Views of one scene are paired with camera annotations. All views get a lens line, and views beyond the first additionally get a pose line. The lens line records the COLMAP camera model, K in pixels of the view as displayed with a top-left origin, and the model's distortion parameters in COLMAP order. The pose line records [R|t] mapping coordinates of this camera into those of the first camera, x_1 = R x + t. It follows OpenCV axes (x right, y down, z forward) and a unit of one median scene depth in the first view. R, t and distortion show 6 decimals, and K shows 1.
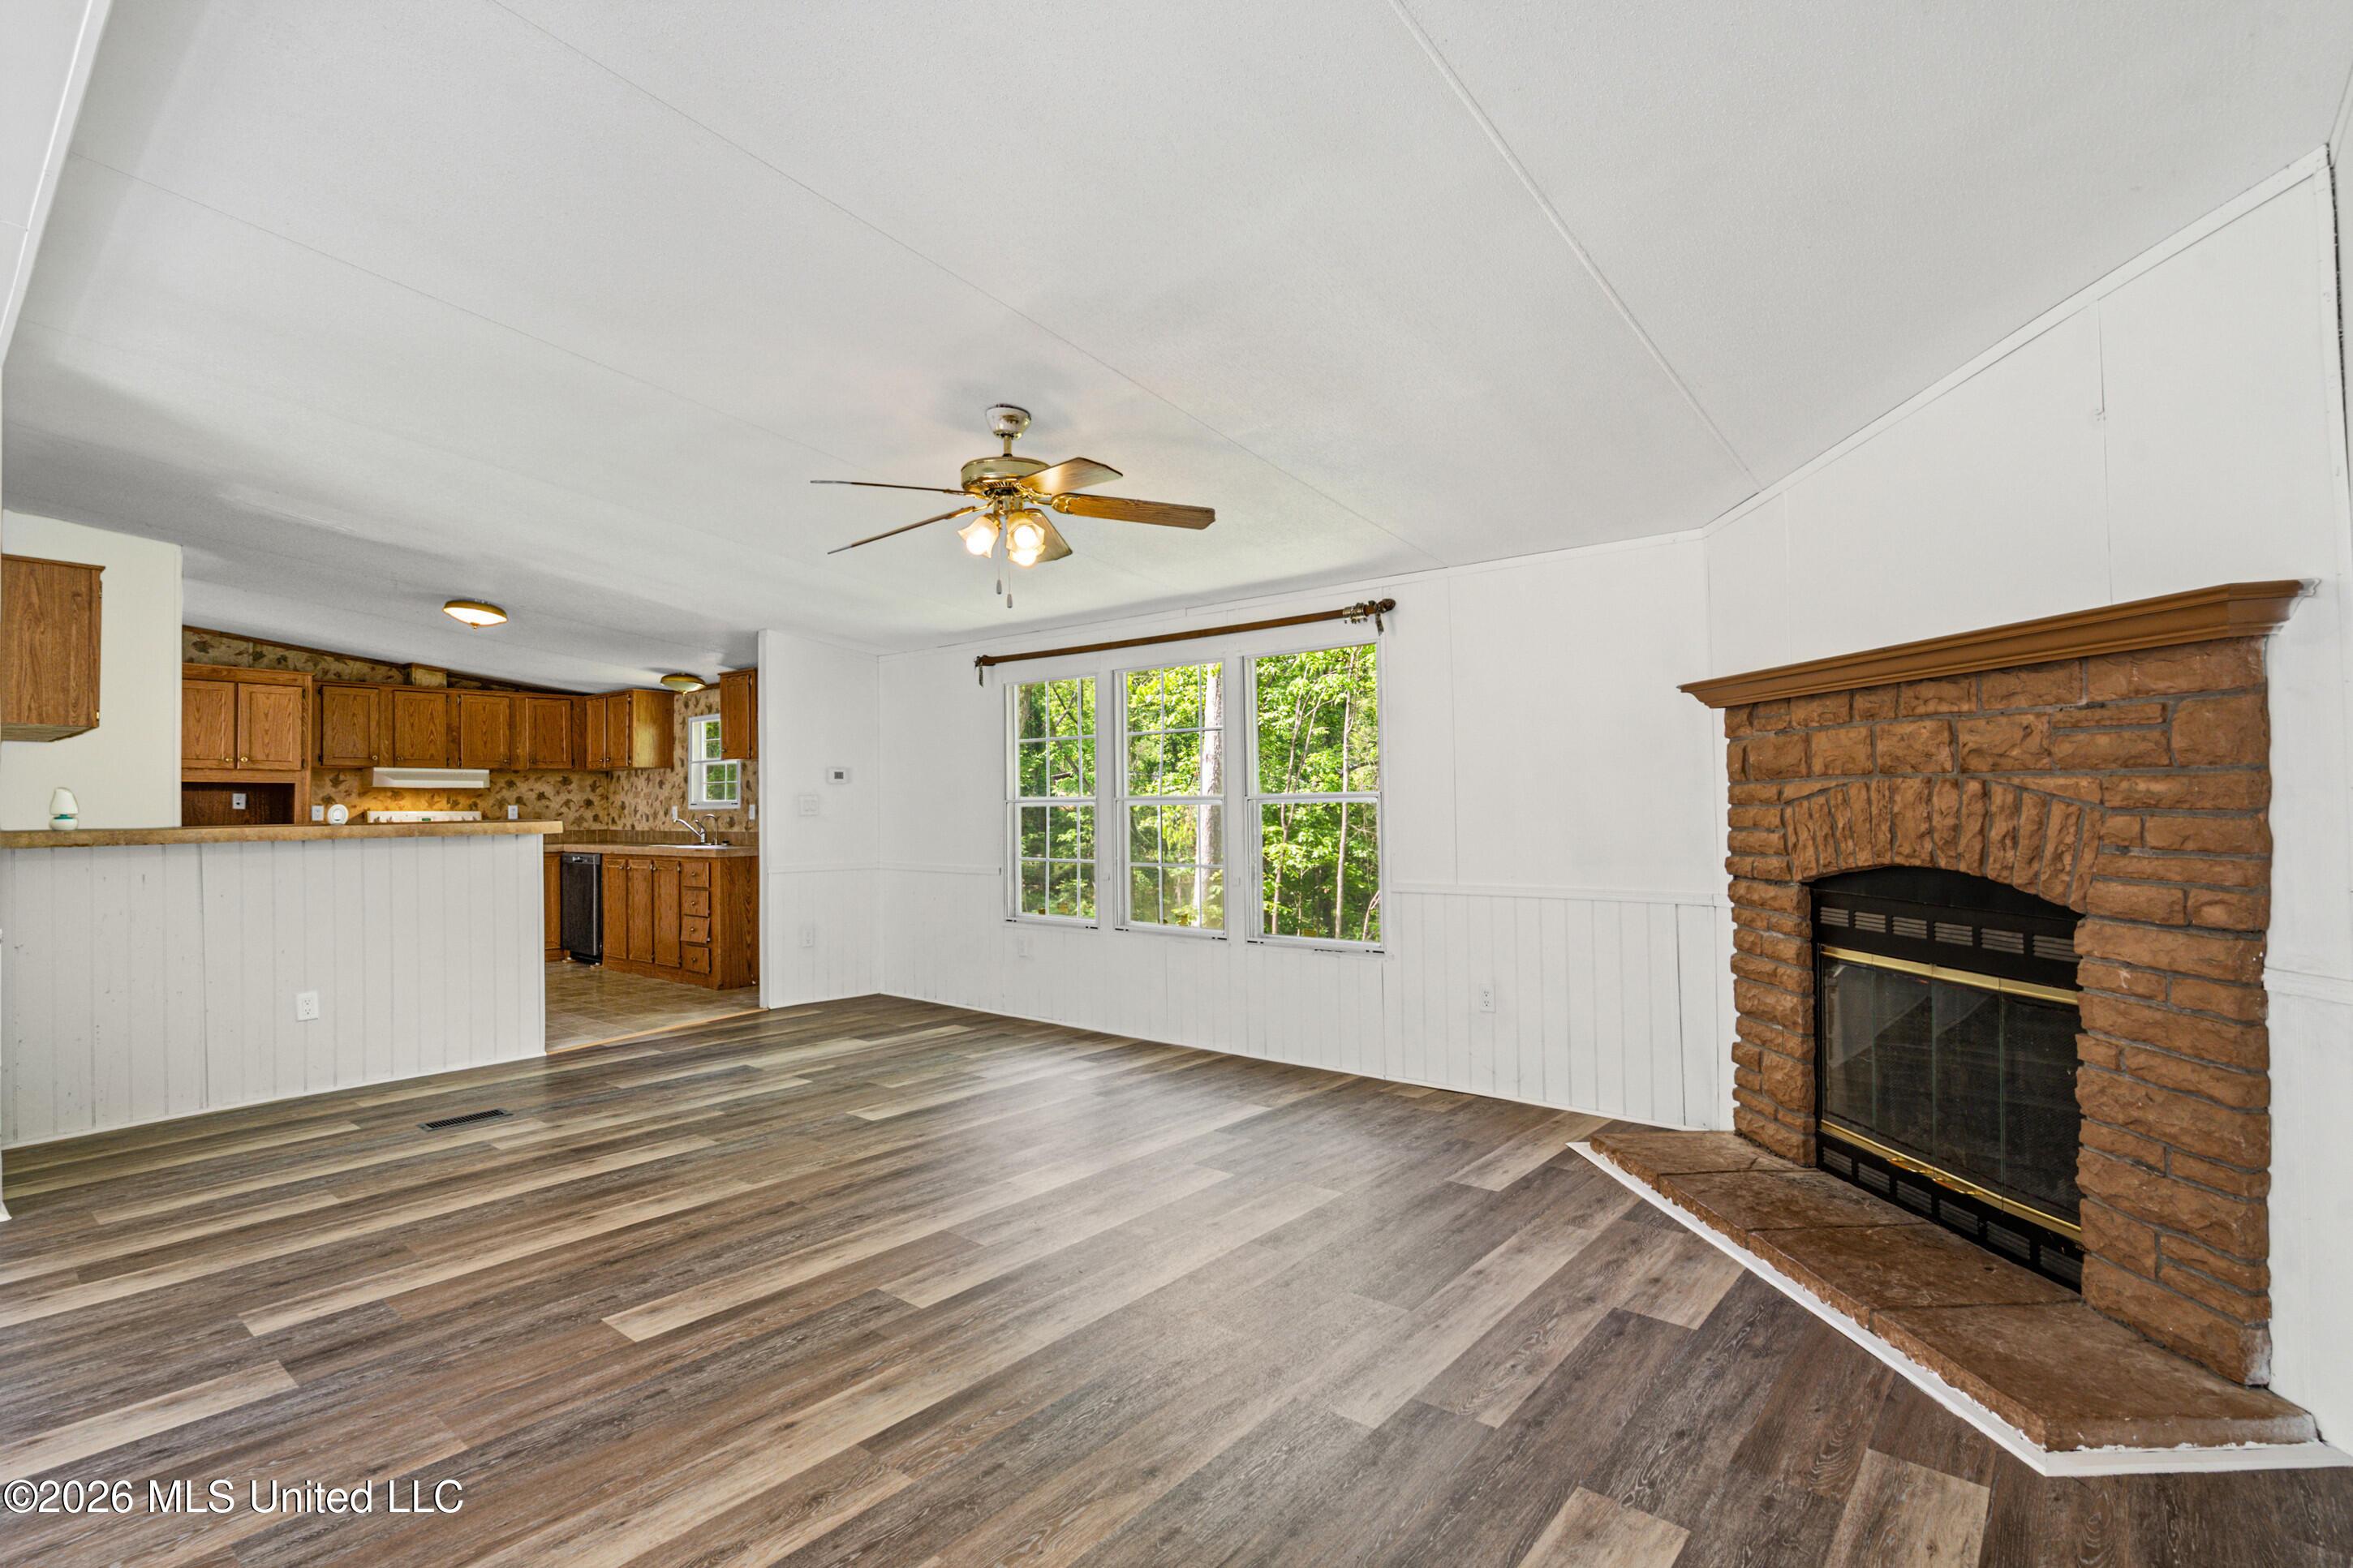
lens RADIAL K [[1090.9, 0, 1144.5], [0, 1090.9, 808.9], [0, 0, 1]] dist [-0.003386, 0.001118]
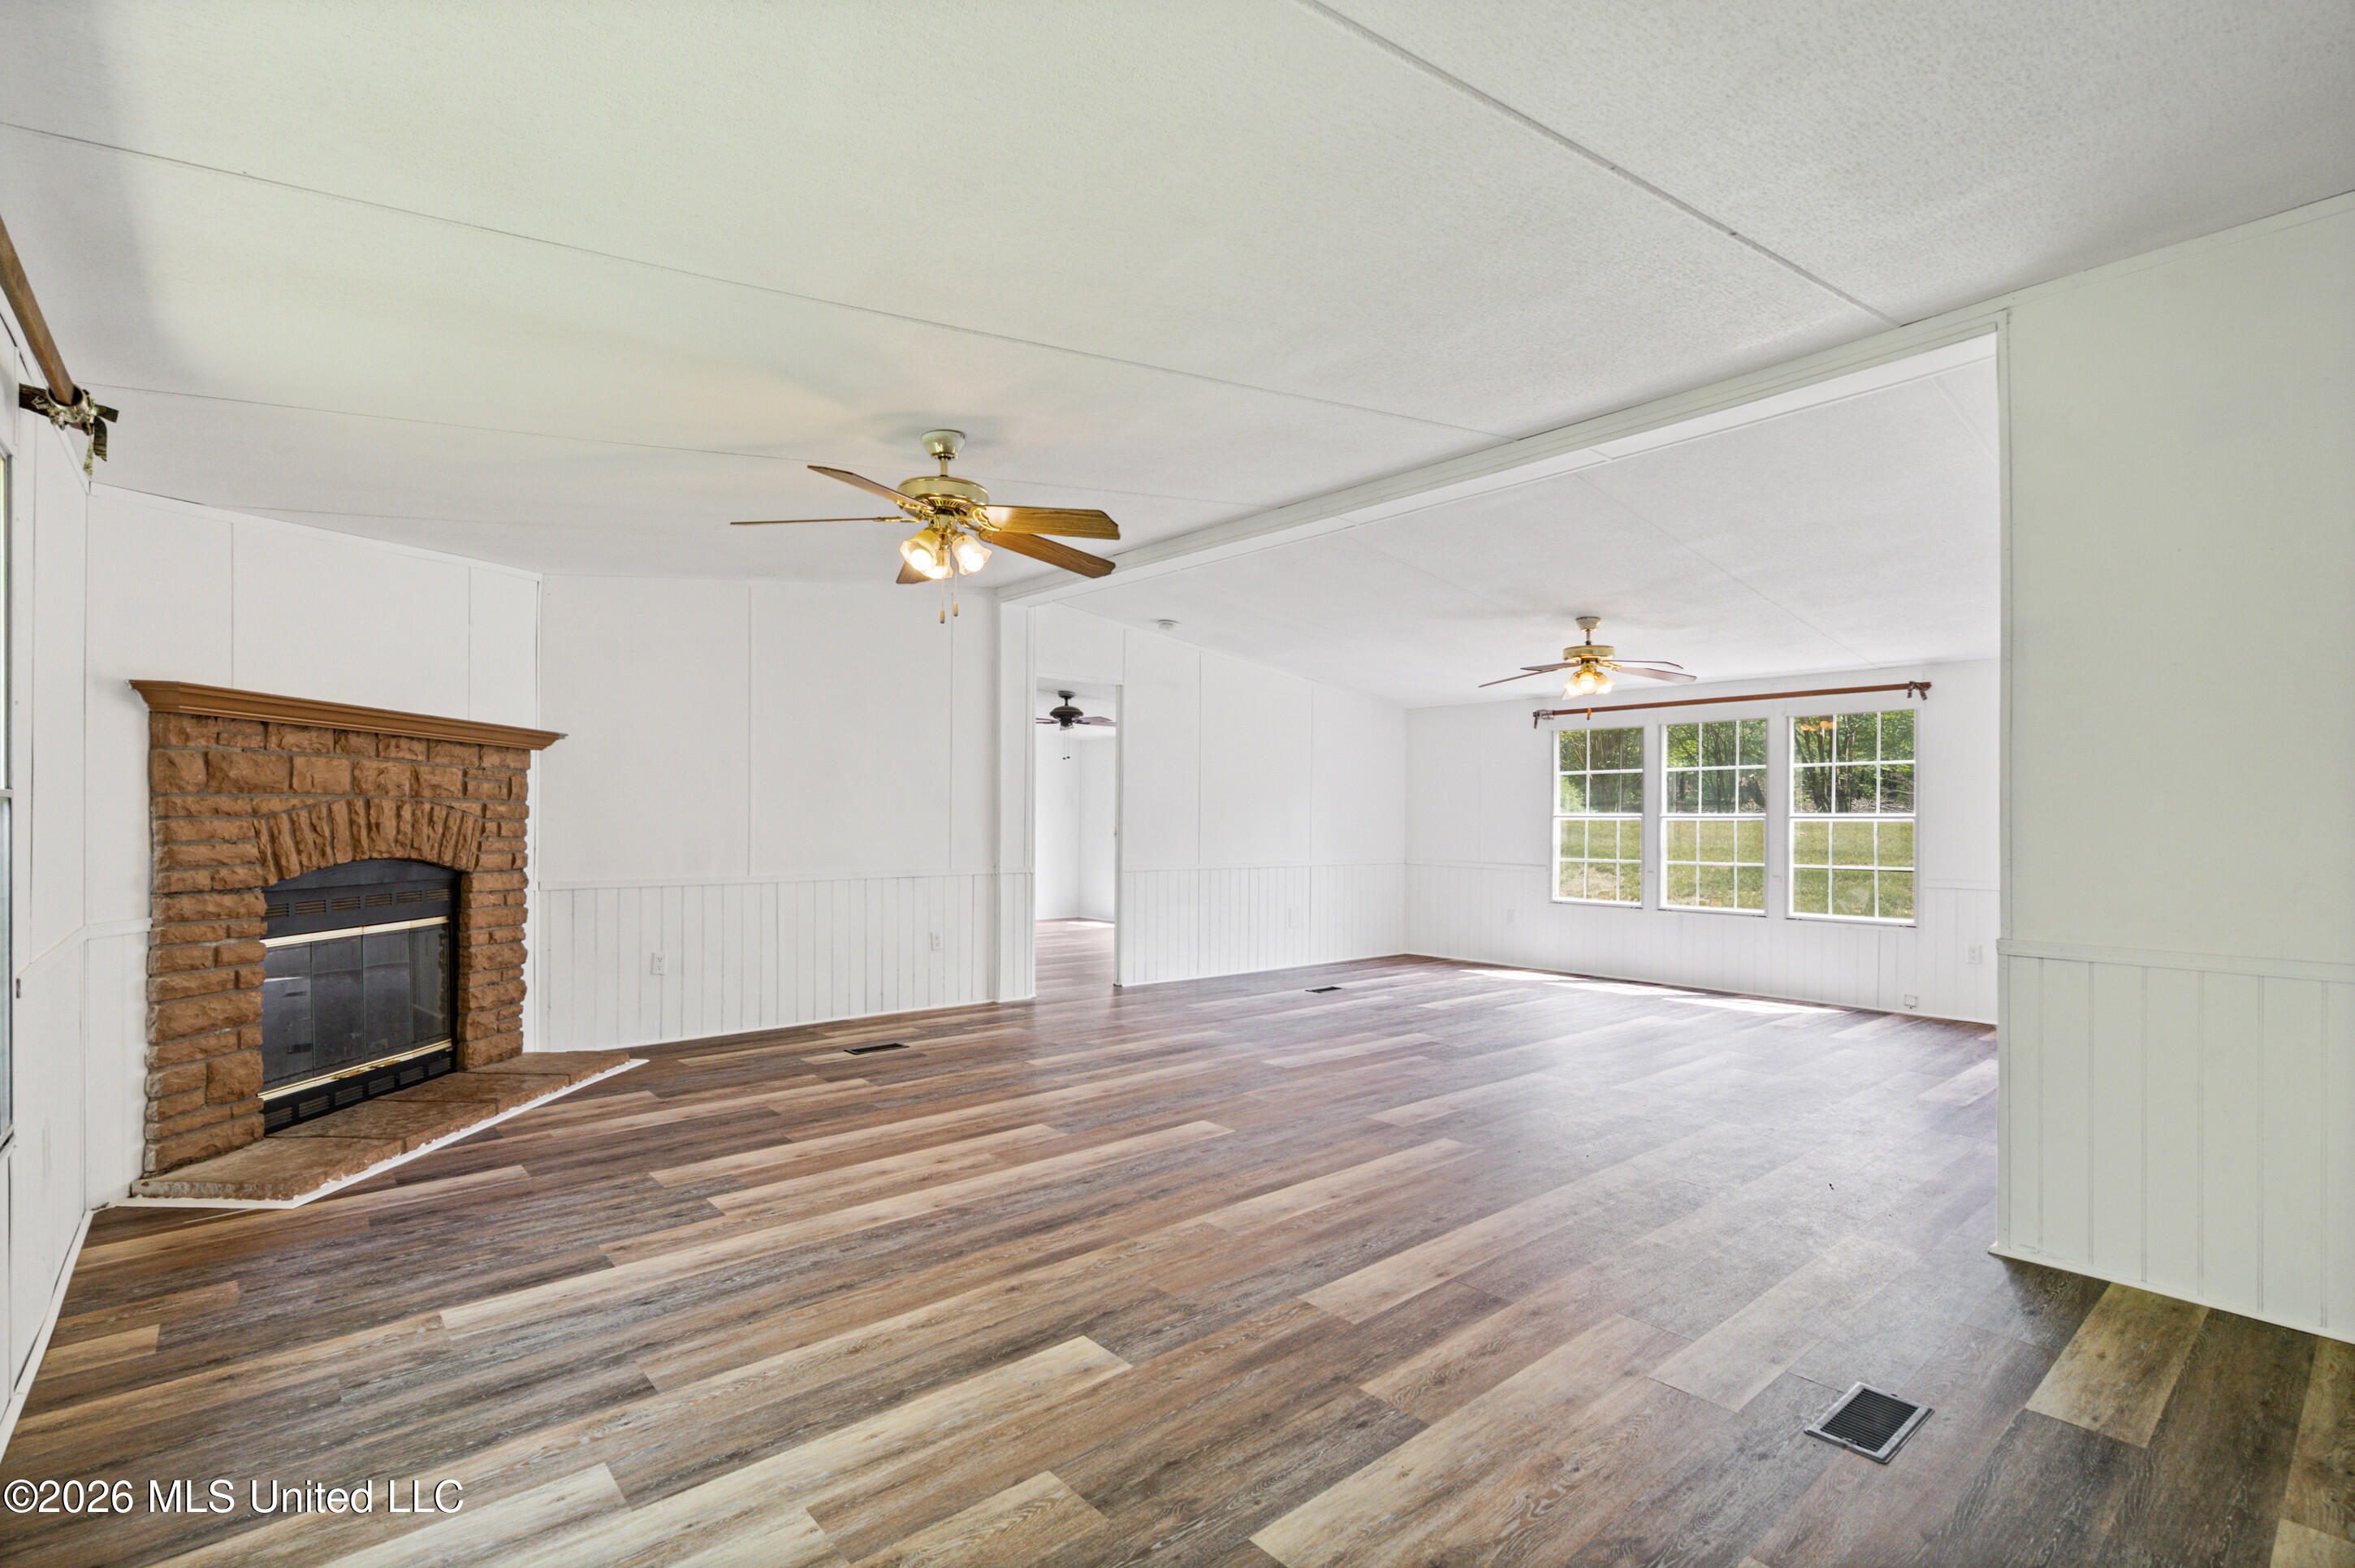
lens RADIAL K [[1091.9, 0, 1145.5], [0, 1091.9, 808.9], [0, 0, 1]] dist [-0.003386, 0.001118]
pose [[-0.987249, 0.008741, 0.158942, -0.519211], [0.007893, 0.999951, -0.005966, 0.002288], [-0.158987, -0.004635, -0.987270, 2.161988]]
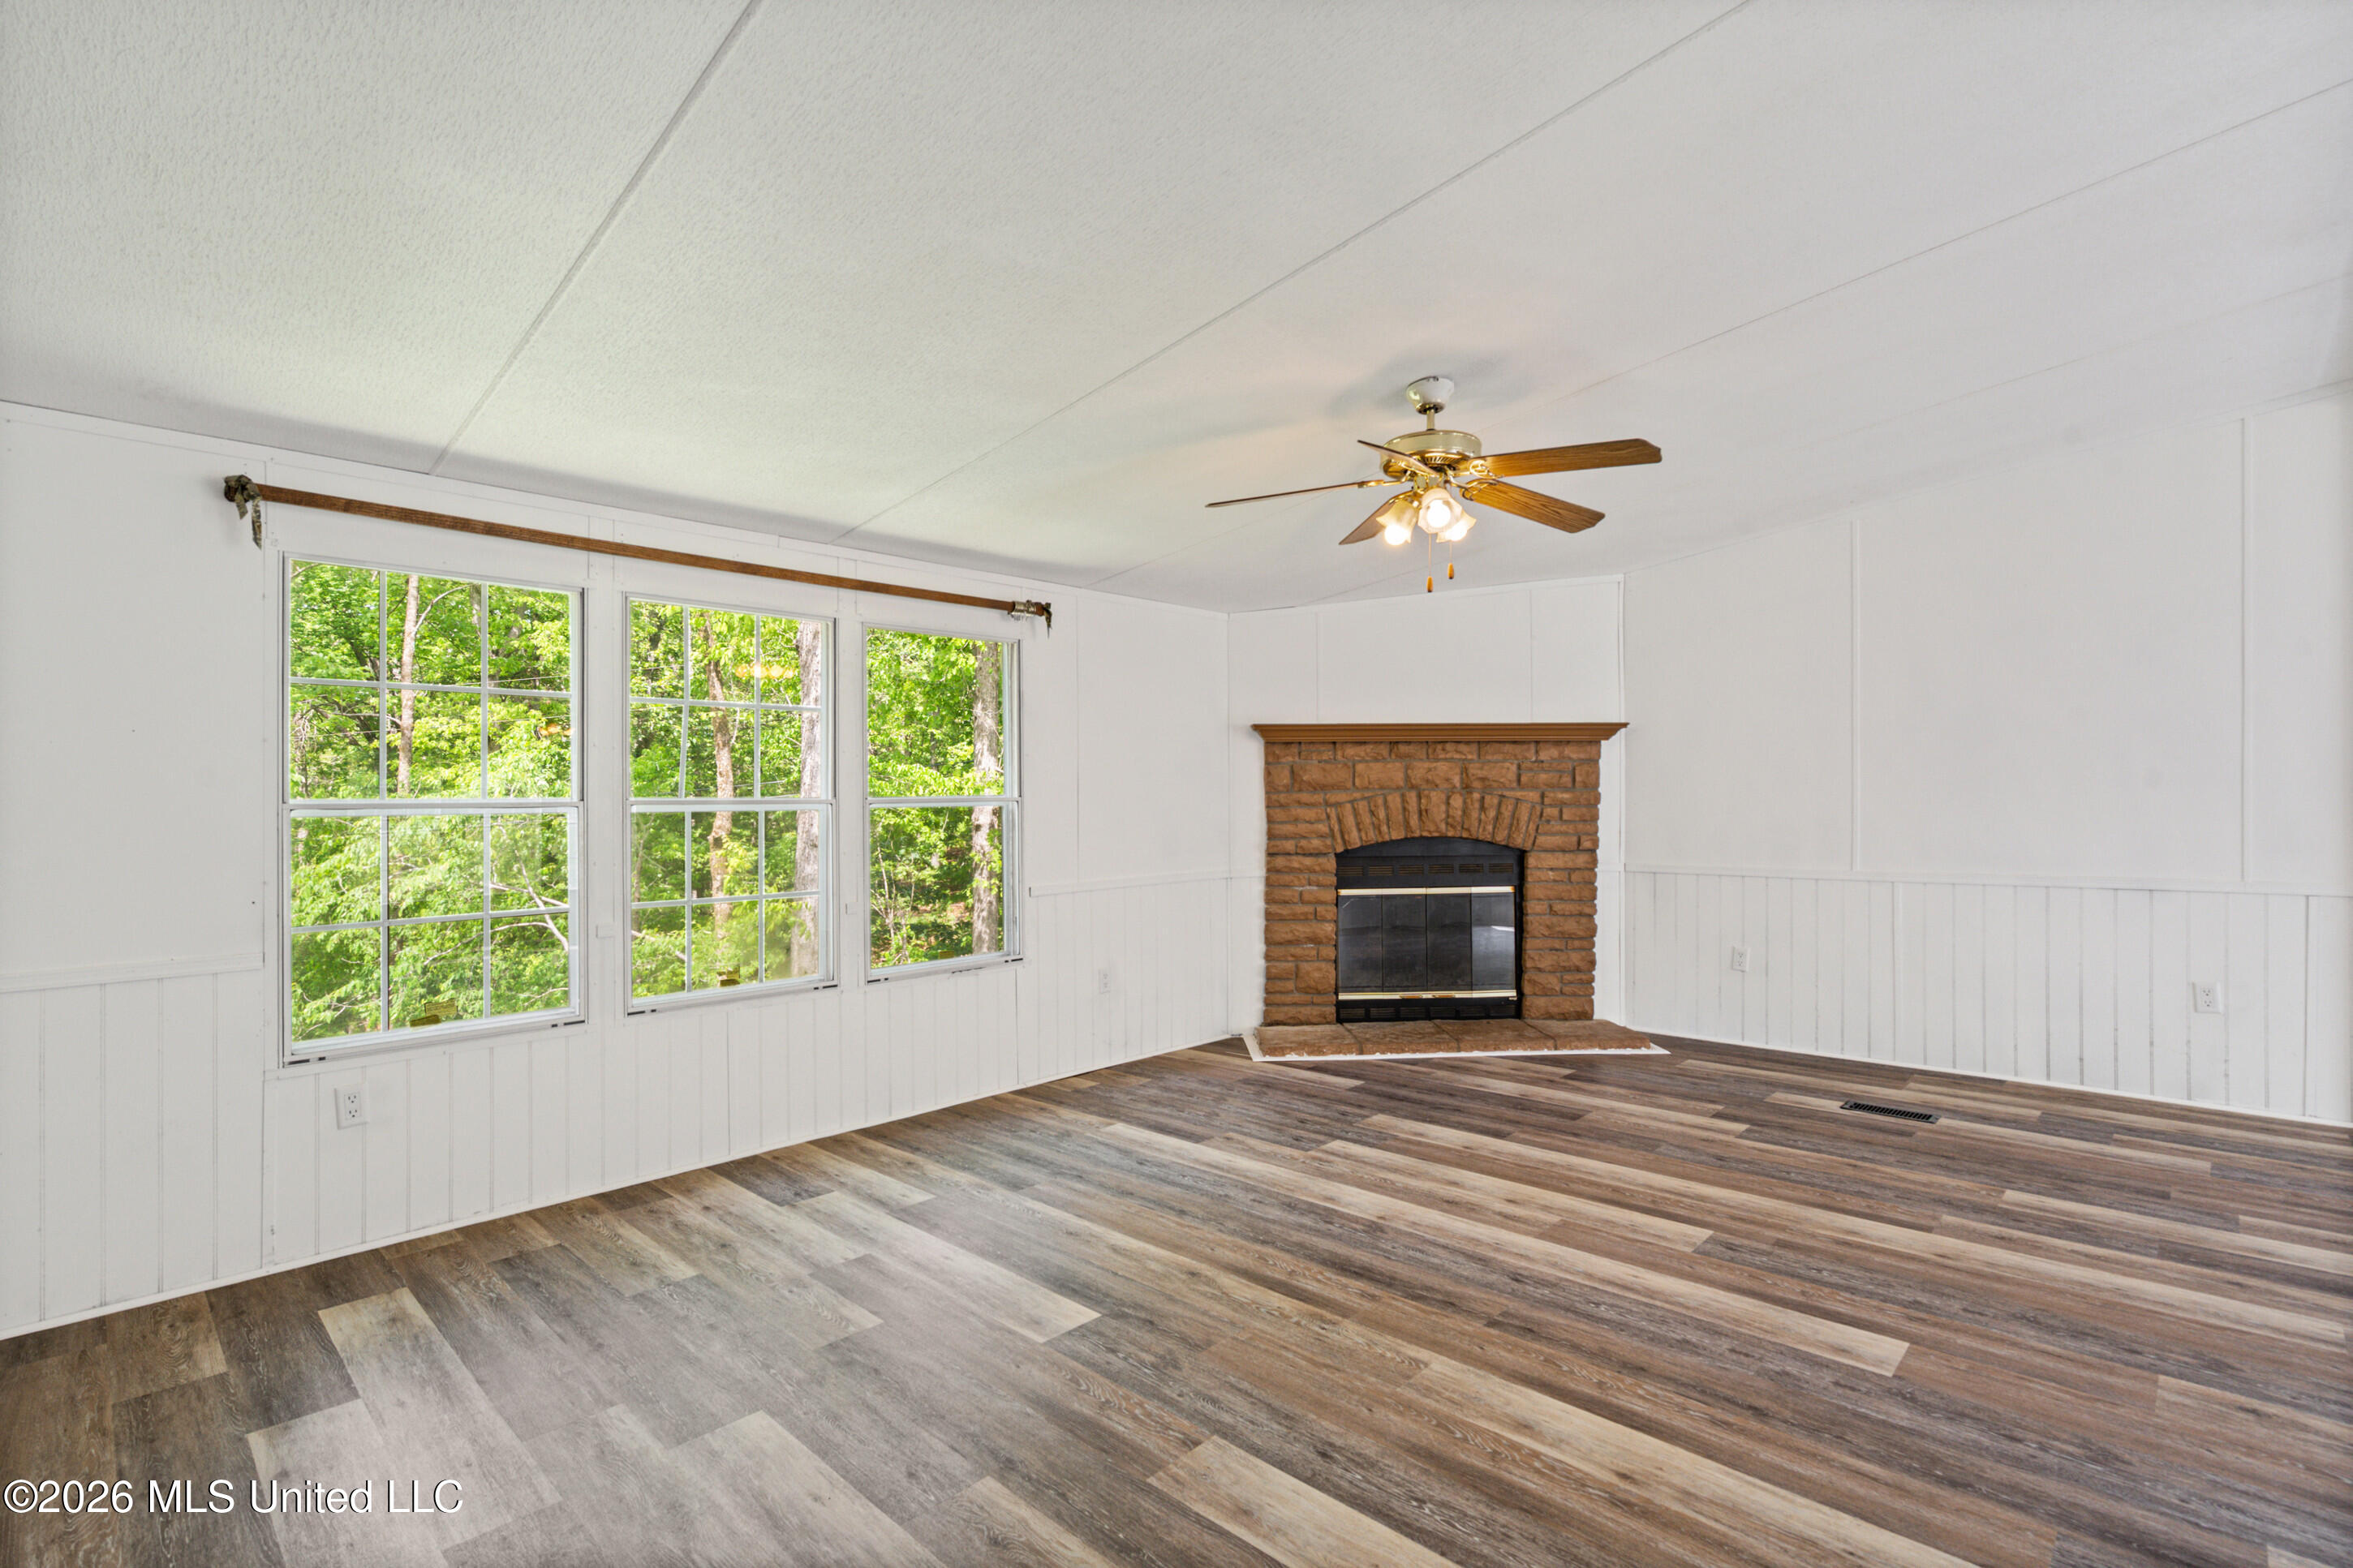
lens RADIAL K [[1084.7, 0, 1165.2], [0, 1084.7, 781.5], [0, 0, 1]] dist [0.000098, 0.000619]
pose [[0.069692, 0.031628, 0.997067, -1.175811], [0.014796, 0.999355, -0.032735, 0.010669], [-0.997459, 0.017034, 0.069179, 1.251474]]
